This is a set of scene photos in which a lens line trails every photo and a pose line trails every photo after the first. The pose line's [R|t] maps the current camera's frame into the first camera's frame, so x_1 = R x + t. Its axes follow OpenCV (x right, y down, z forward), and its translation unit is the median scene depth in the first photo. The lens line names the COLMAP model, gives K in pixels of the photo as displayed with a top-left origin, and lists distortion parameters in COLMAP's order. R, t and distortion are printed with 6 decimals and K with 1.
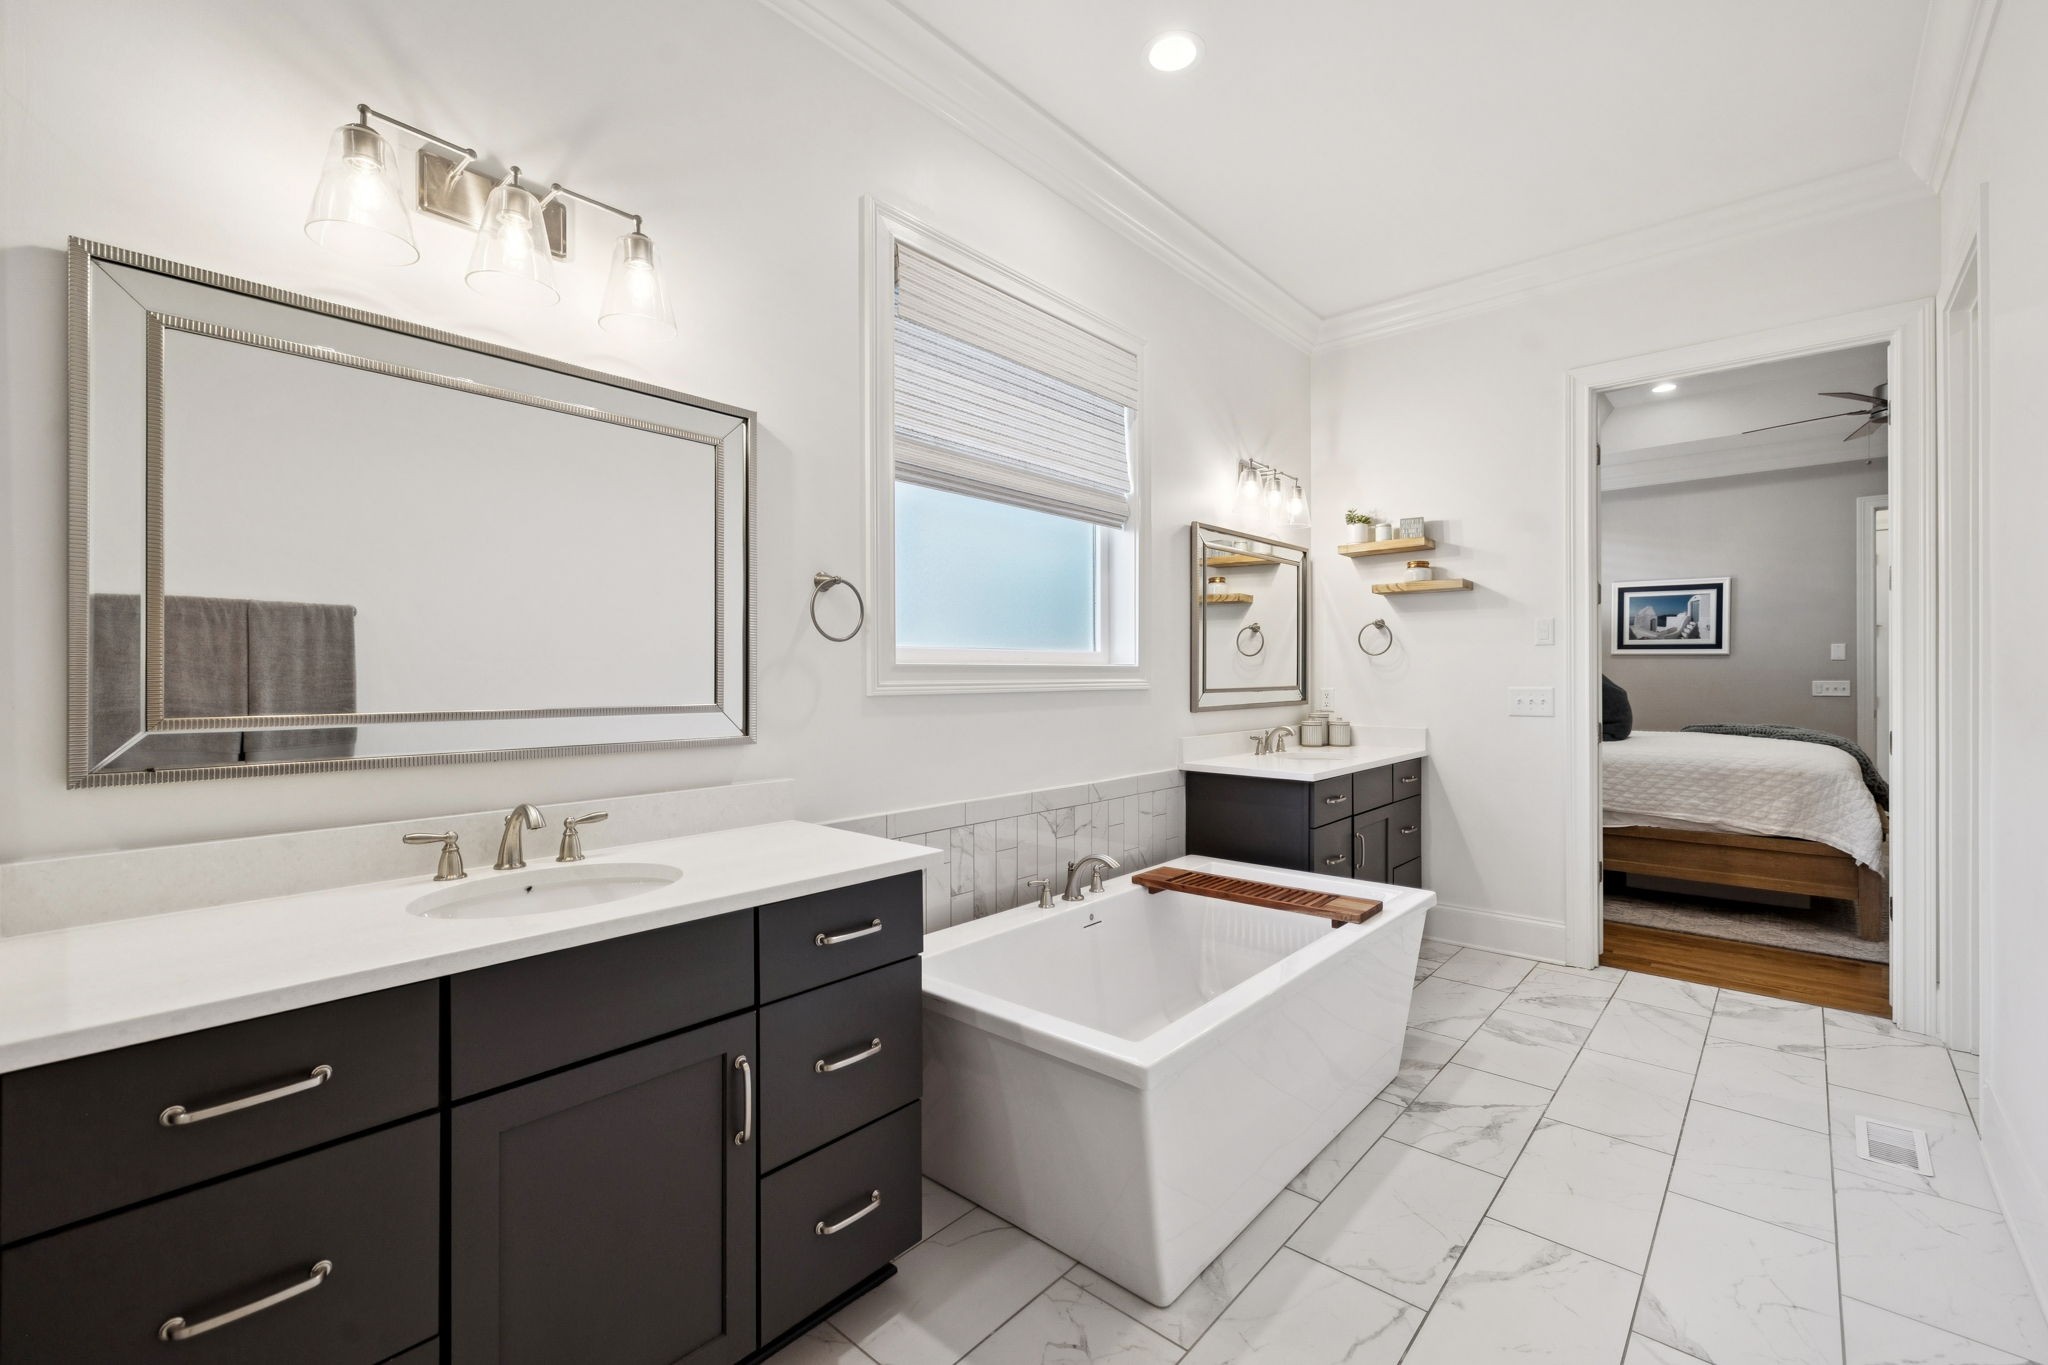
lens RADIAL K [[874.9, 0, 1024.0], [0, 874.9, 677.2], [0, 0, 1]] dist [0.007516, -0.000154]
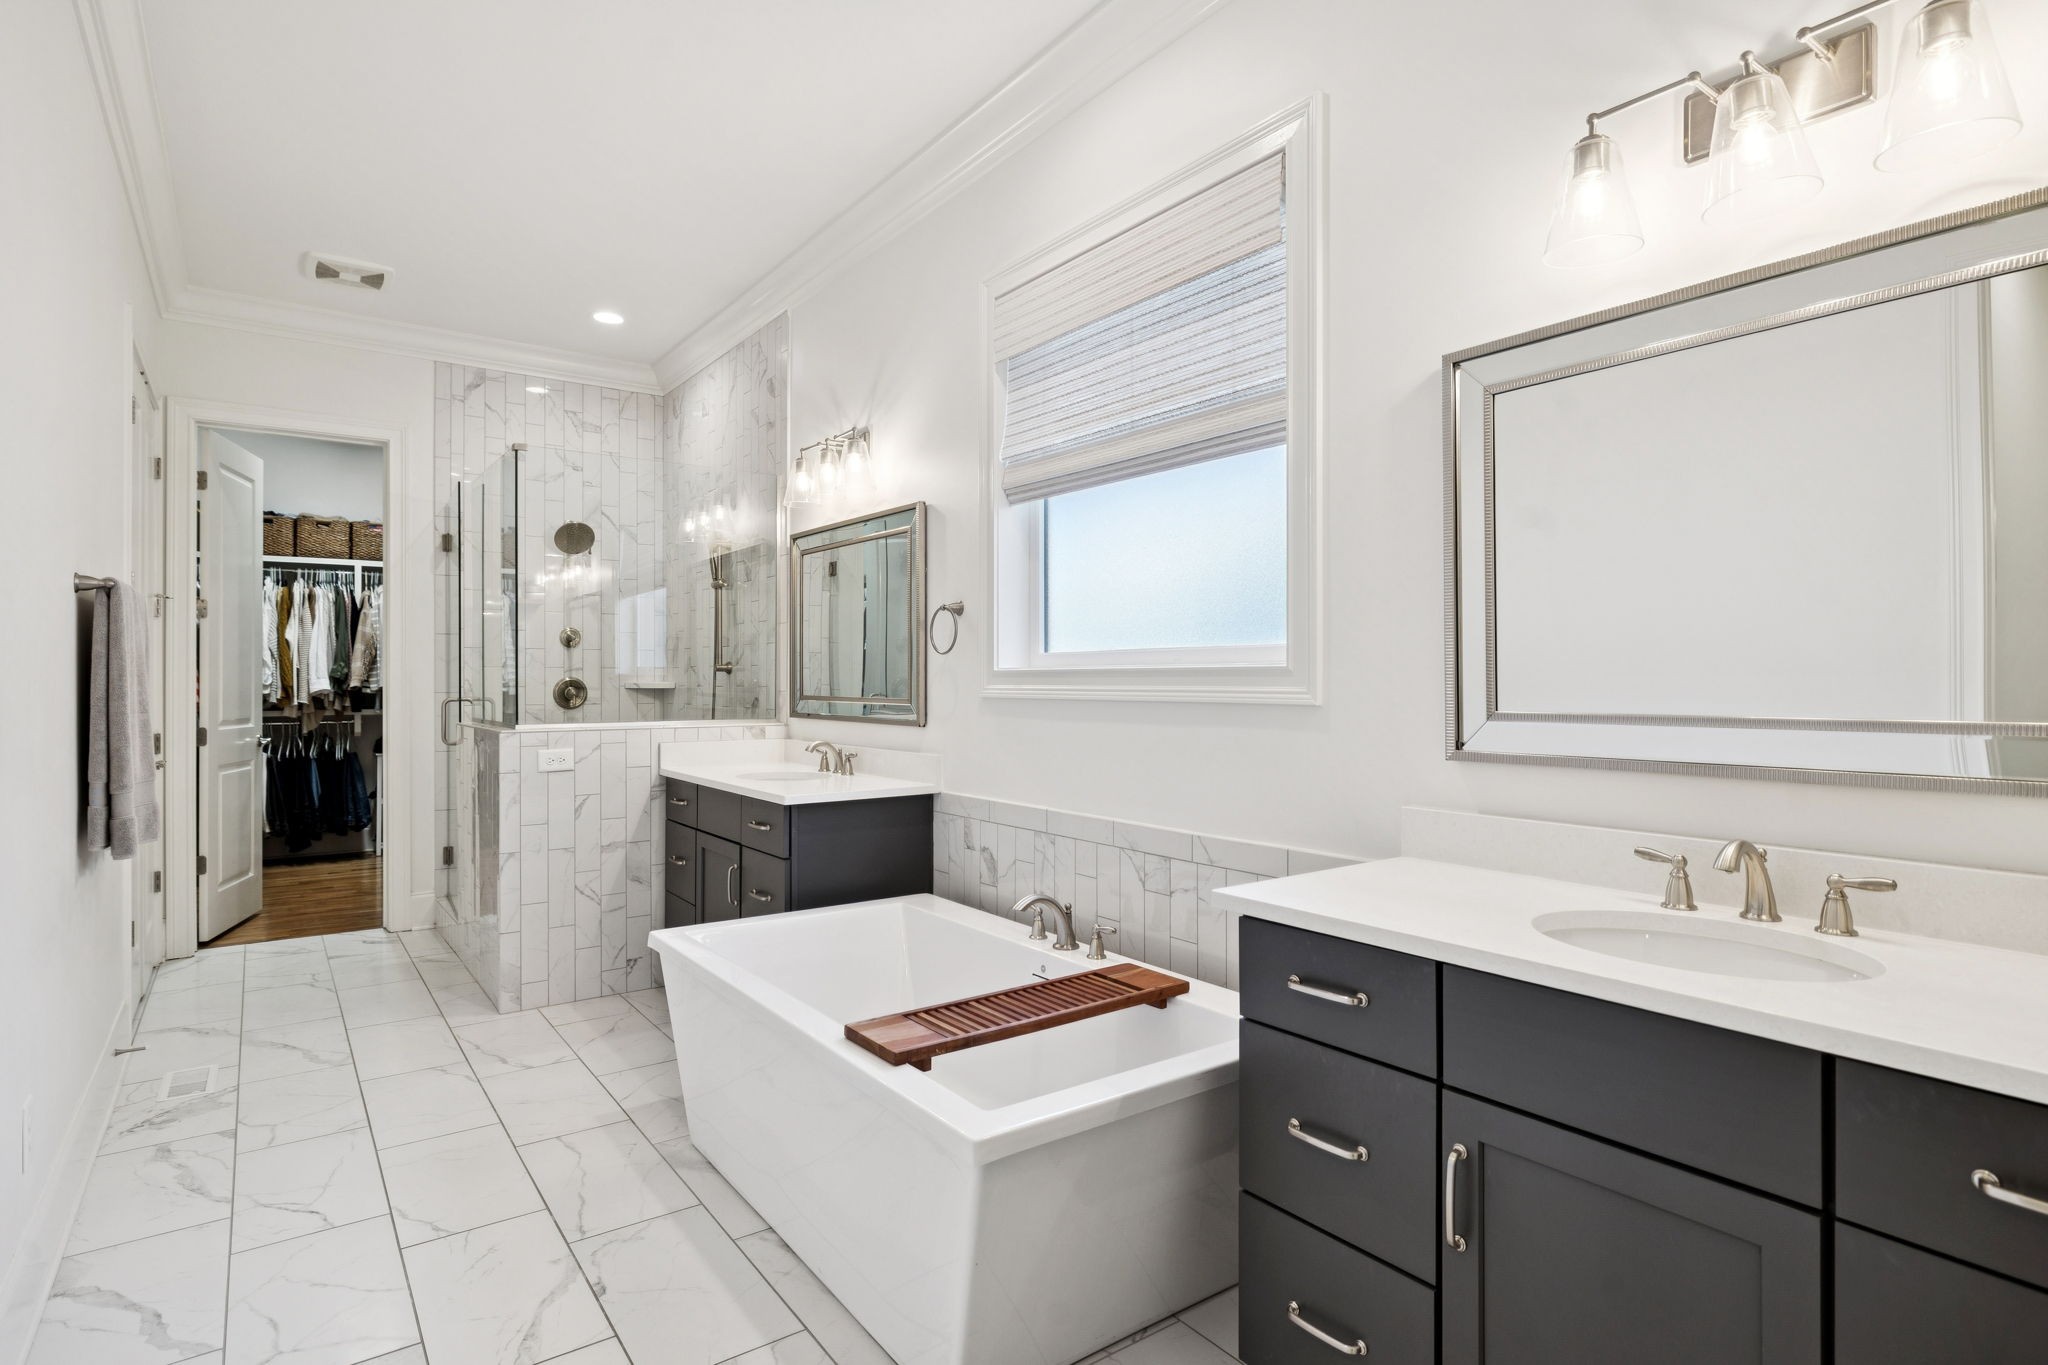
lens RADIAL K [[1049.3, 0, 1023.5], [0, 1049.3, 678.1], [0, 0, 1]] dist [0.004343, 0.002483]
pose [[-0.216476, 0.000878, -0.976288, 0.962927], [-0.000290, 0.999999, 0.000964, -0.005162], [0.976288, 0.000492, -0.216475, 1.085957]]
